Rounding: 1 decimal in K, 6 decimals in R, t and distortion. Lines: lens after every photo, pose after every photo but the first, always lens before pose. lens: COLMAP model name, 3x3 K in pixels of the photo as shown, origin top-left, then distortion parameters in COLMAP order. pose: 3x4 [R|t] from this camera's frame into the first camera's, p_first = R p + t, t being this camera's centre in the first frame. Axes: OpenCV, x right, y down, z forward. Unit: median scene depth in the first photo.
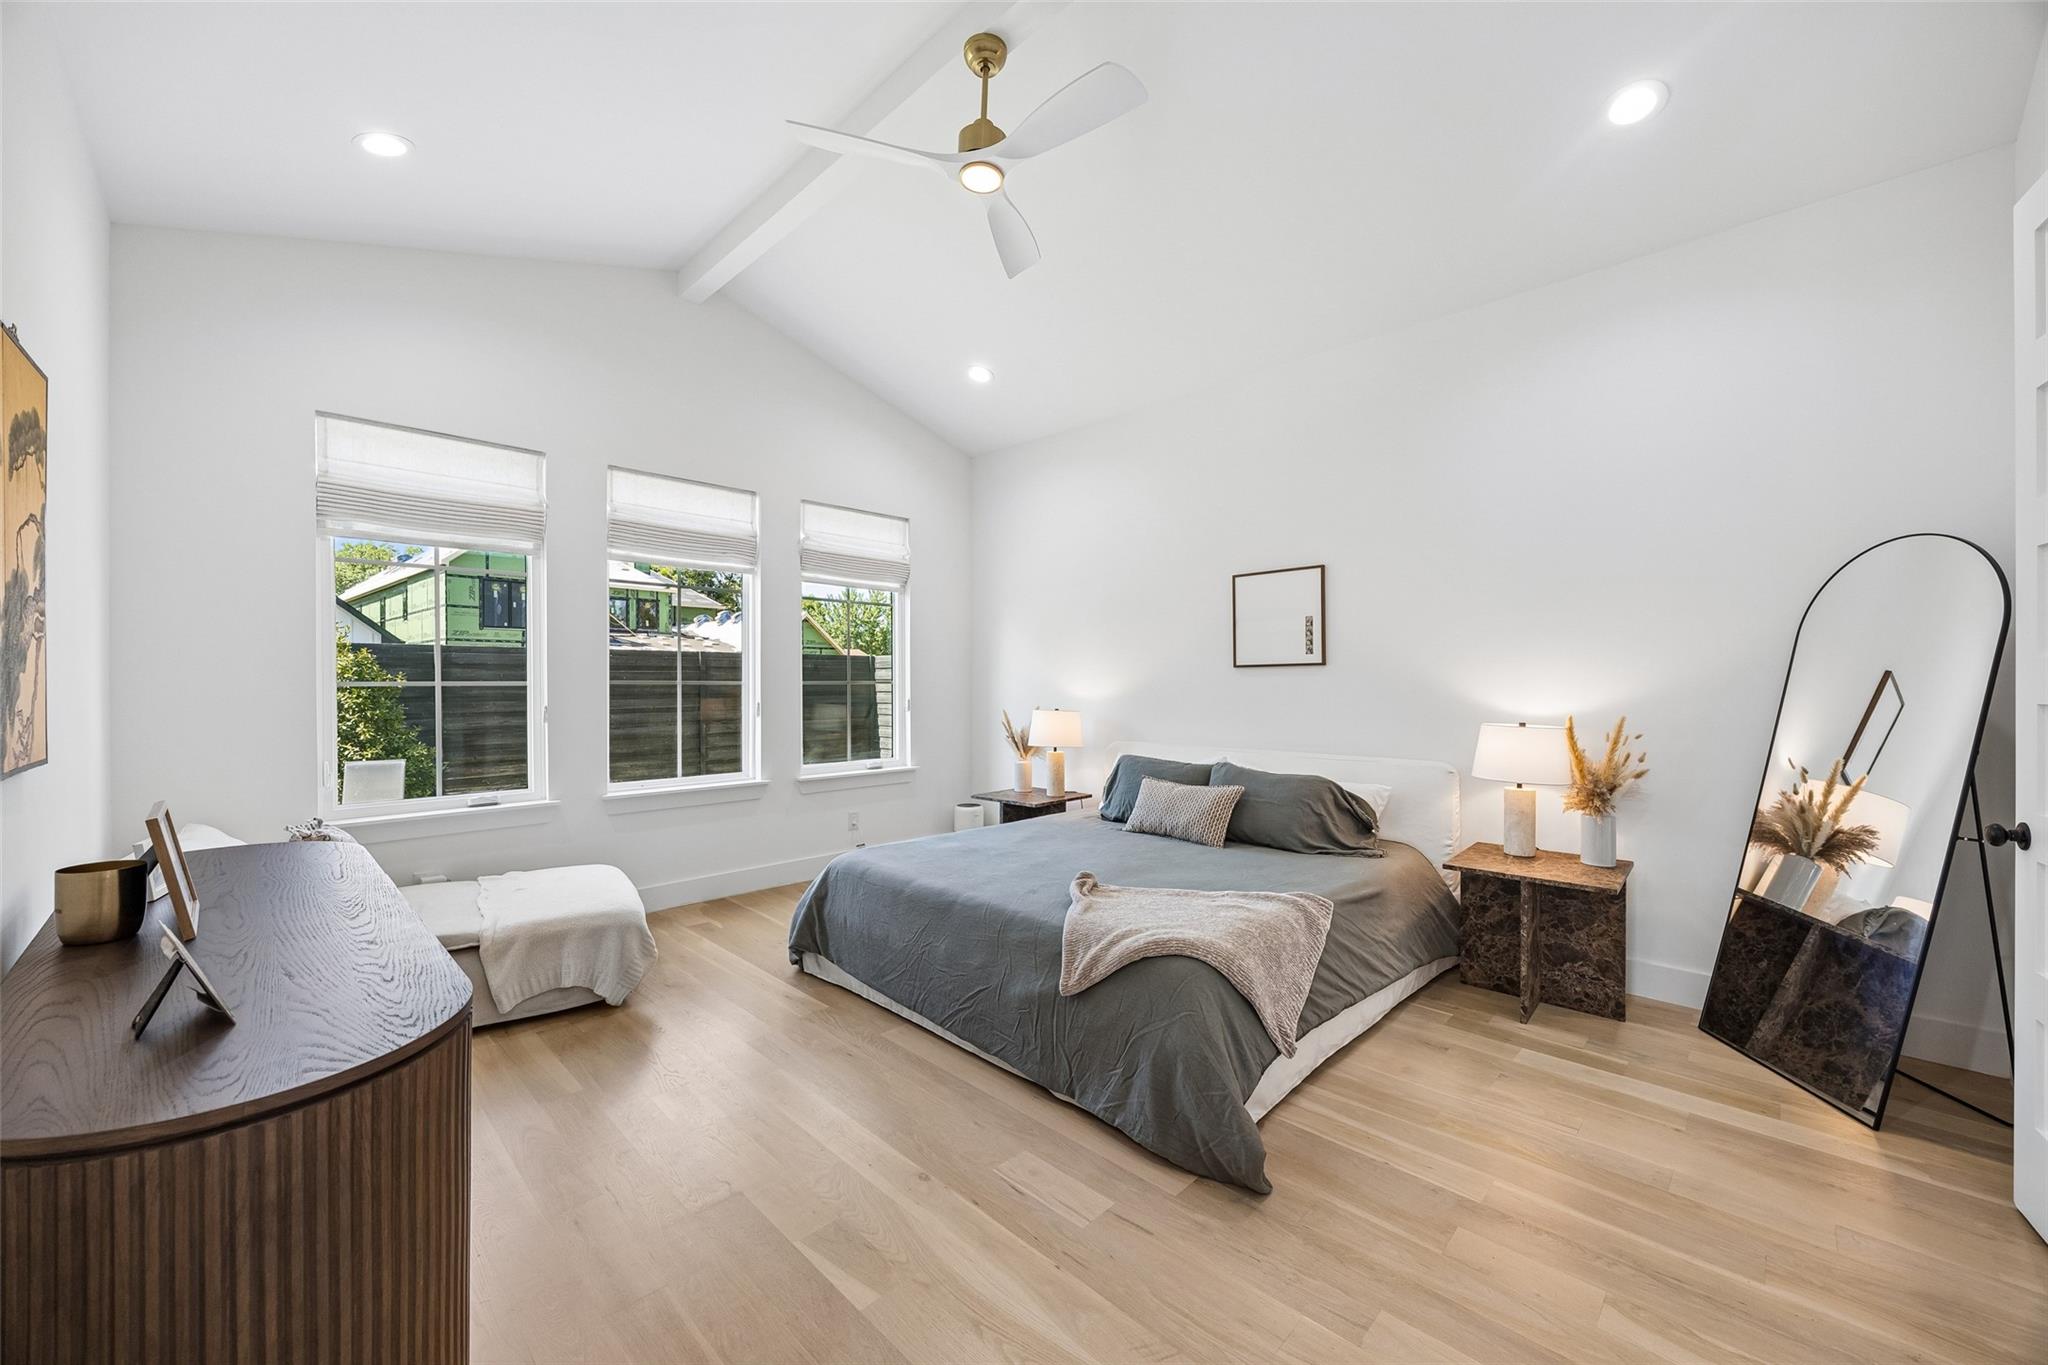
lens RADIAL K [[766.0, 0, 1010.3], [0, 766.0, 686.0], [0, 0, 1]] dist [-0.000424, -0.000076]
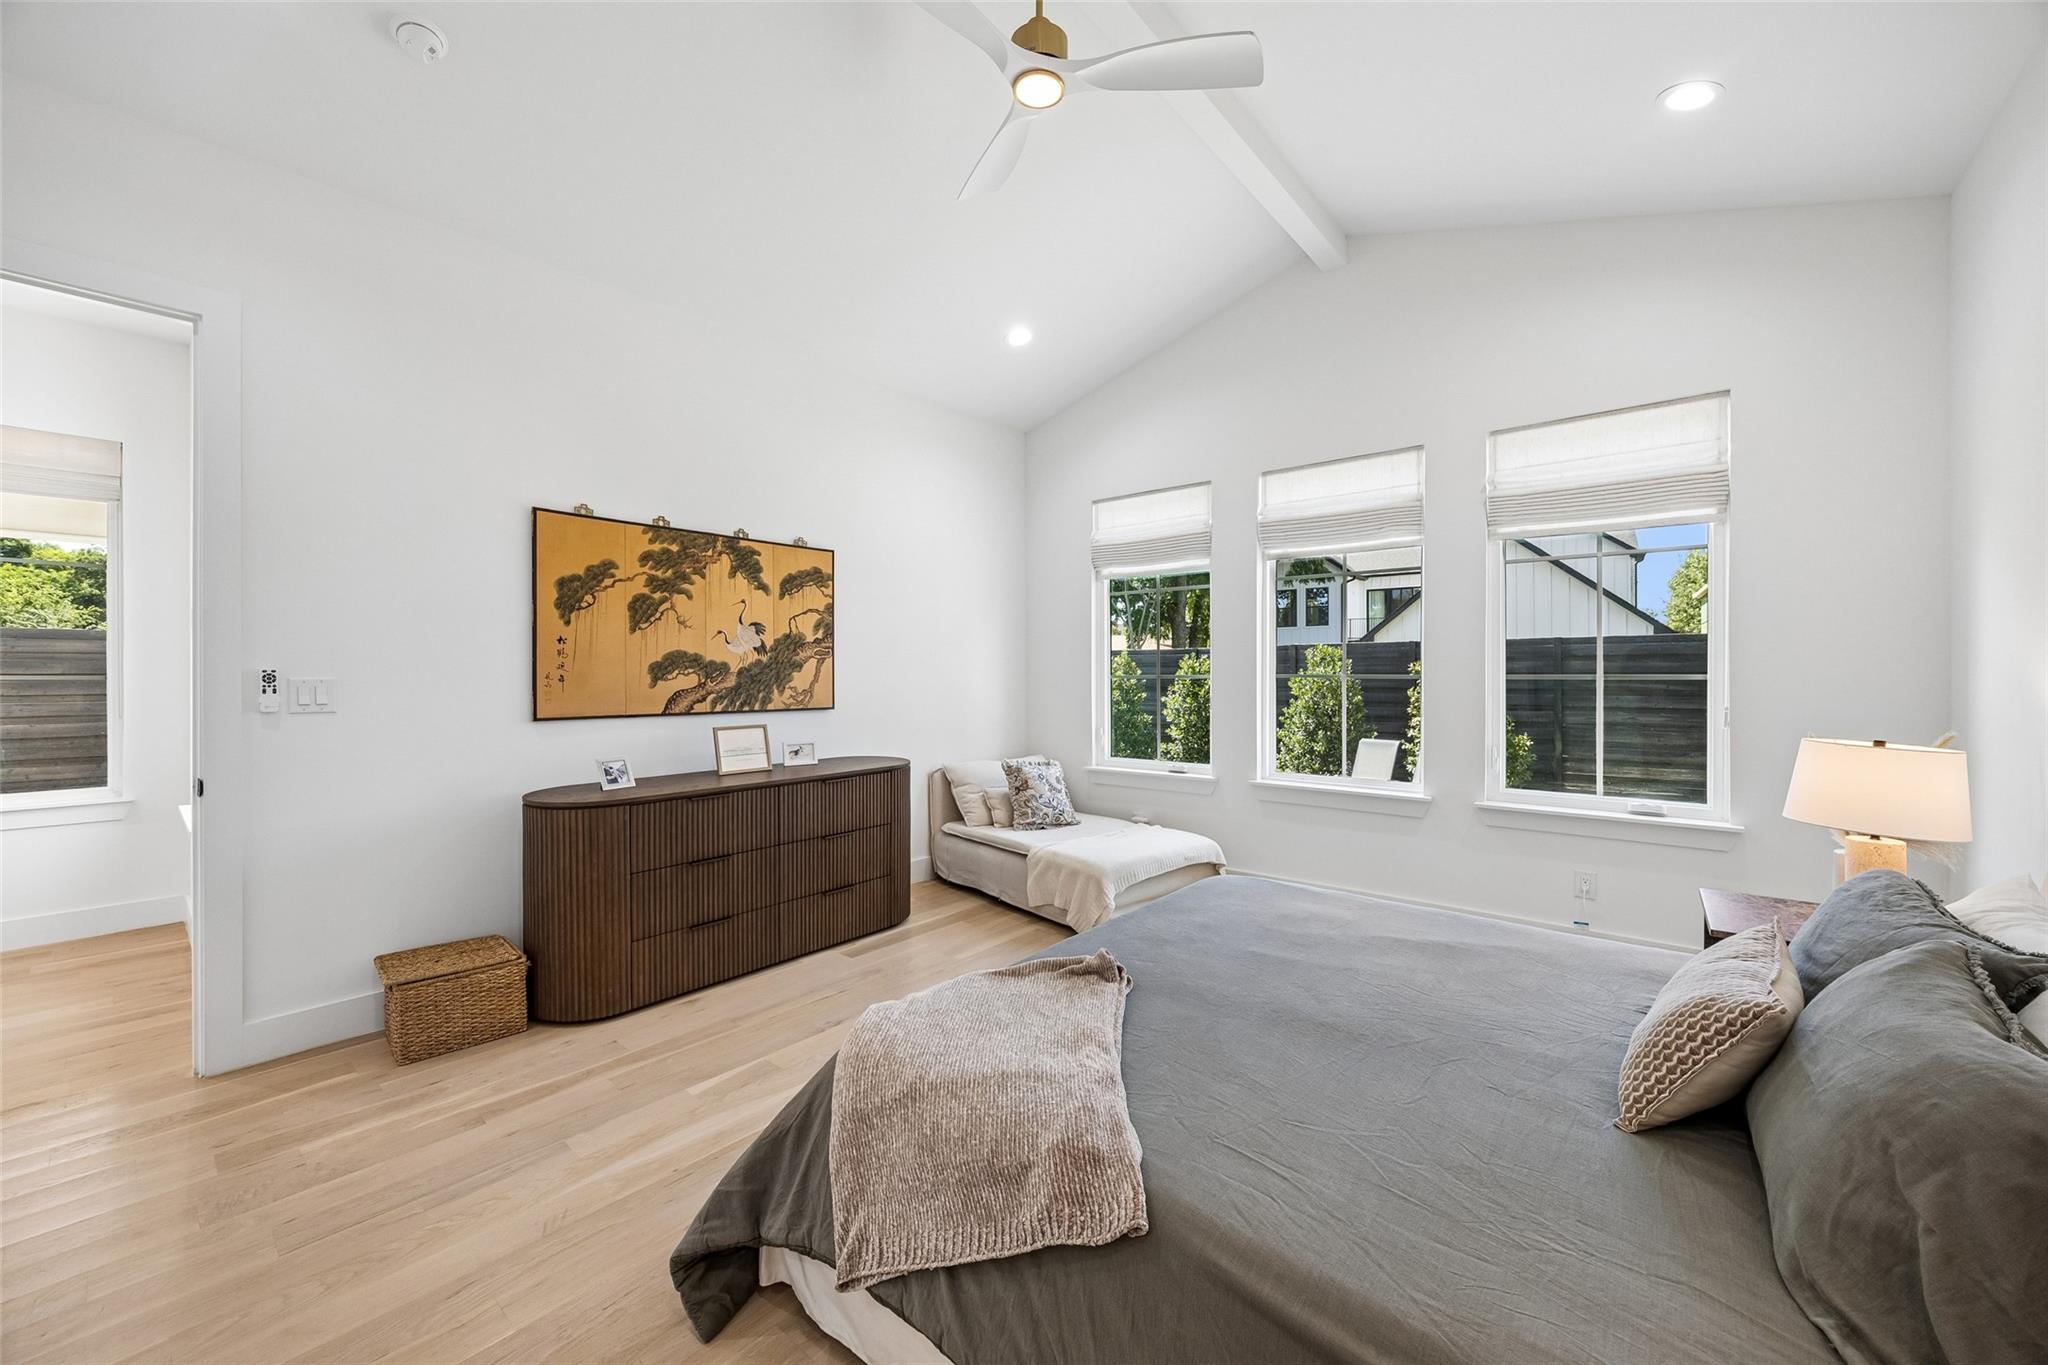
lens RADIAL K [[817.7, 0, 1020.0], [0, 817.7, 672.0], [0, 0, 1]] dist [0.000443, 0.000014]
pose [[0.094544, -0.004998, -0.995508, 0.505465], [-0.001846, 0.999985, -0.005196, -0.006122], [0.995519, 0.002329, 0.094533, 0.506624]]
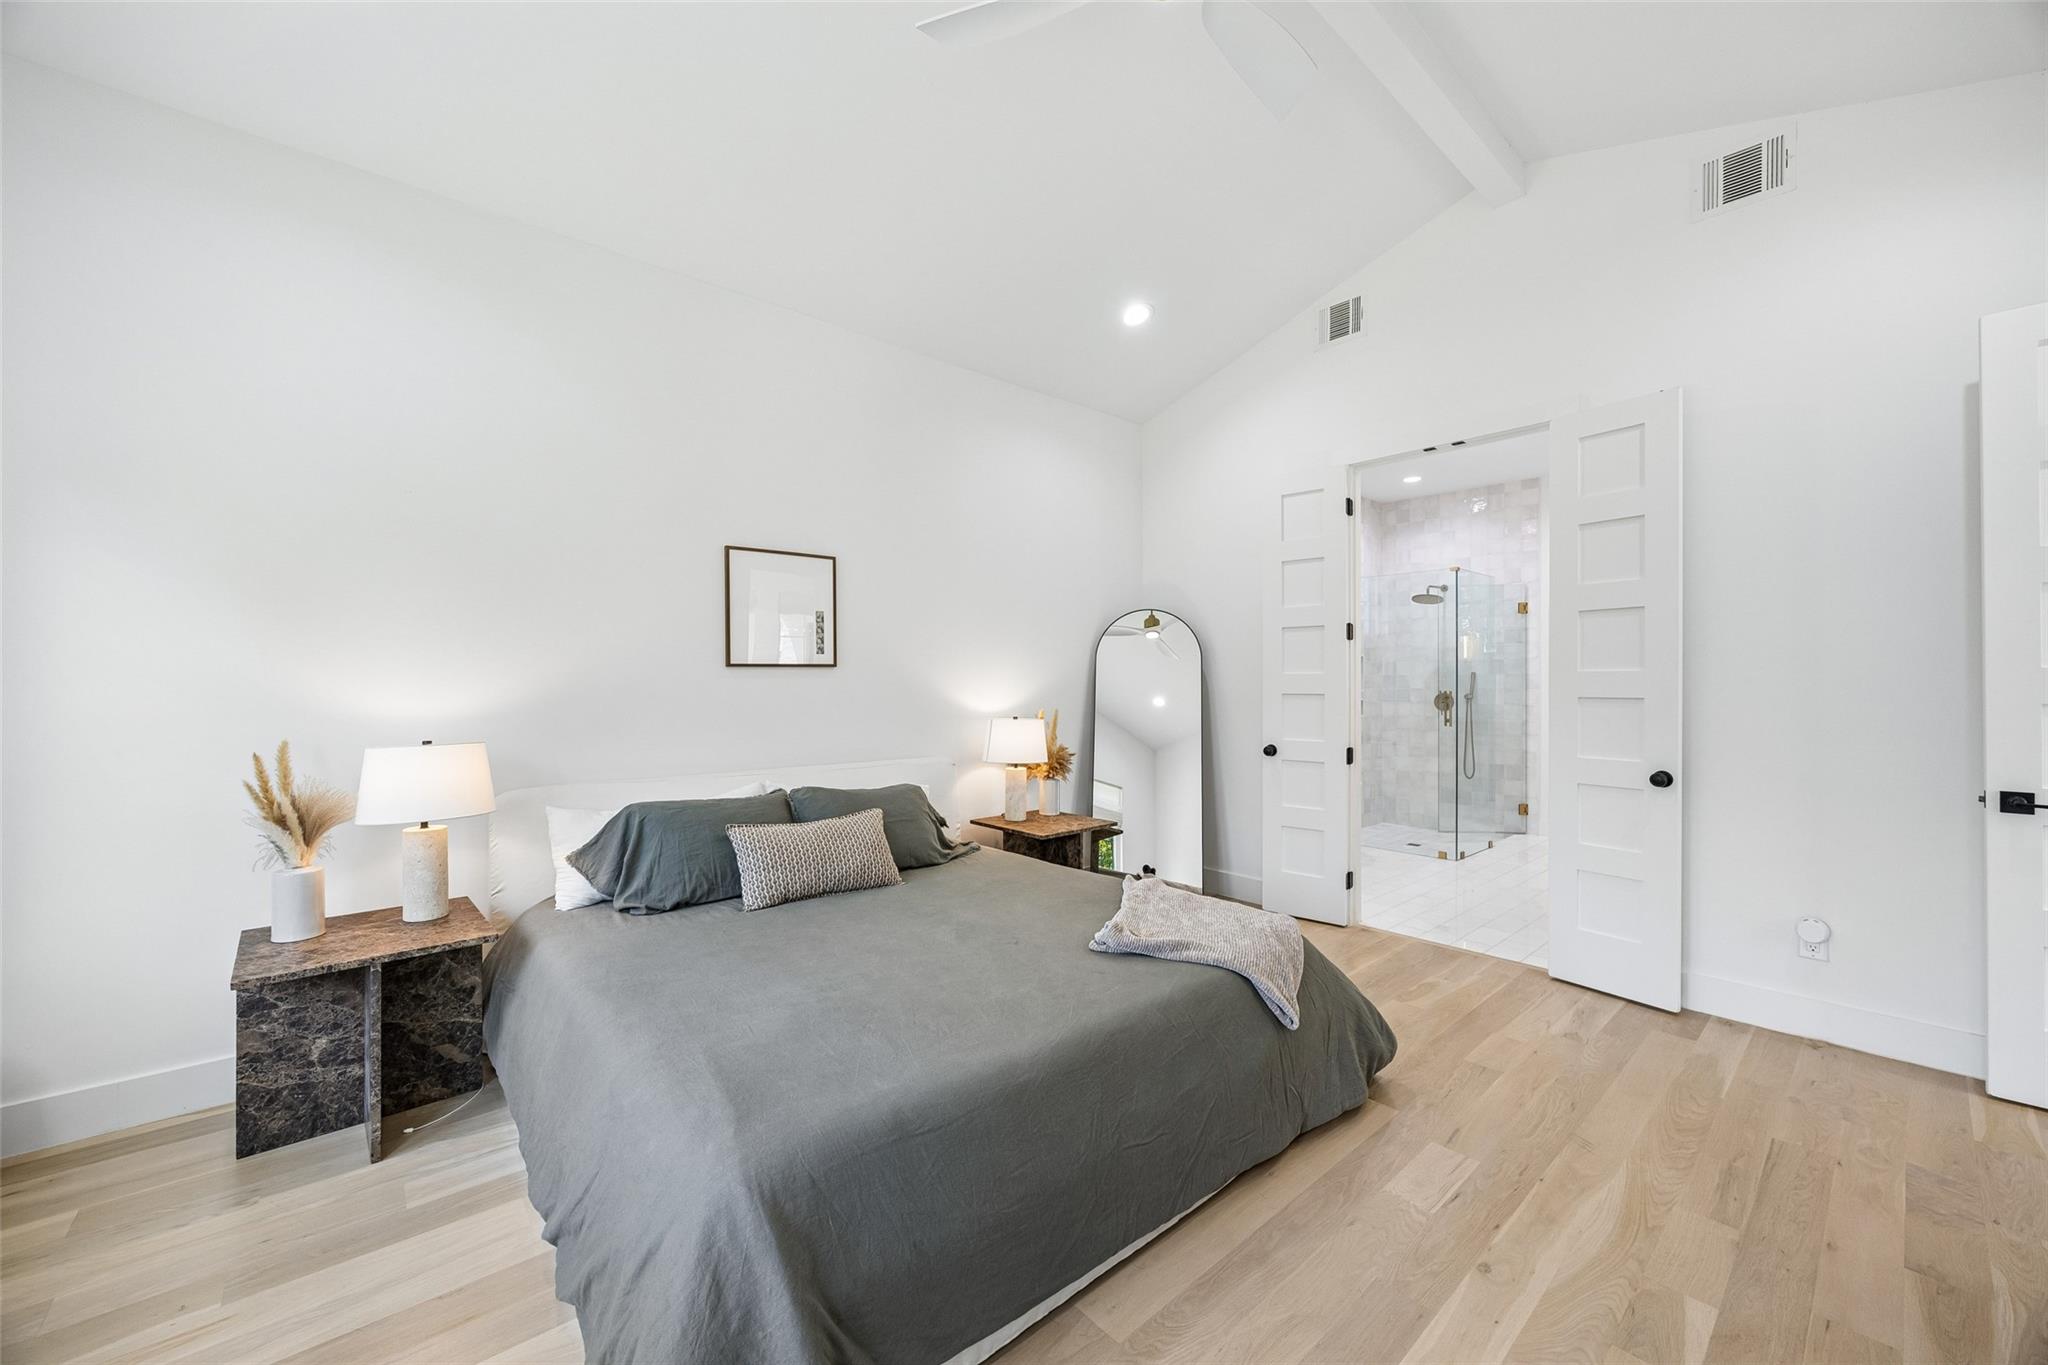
lens RADIAL K [[766.0, 0, 1010.3], [0, 766.0, 686.0], [0, 0, 1]] dist [-0.000424, -0.000076]
pose [[0.085256, -0.008830, 0.996320, -0.432213], [0.000876, 0.999961, 0.008787, -0.010898], [-0.996359, 0.000124, 0.085261, 0.621310]]
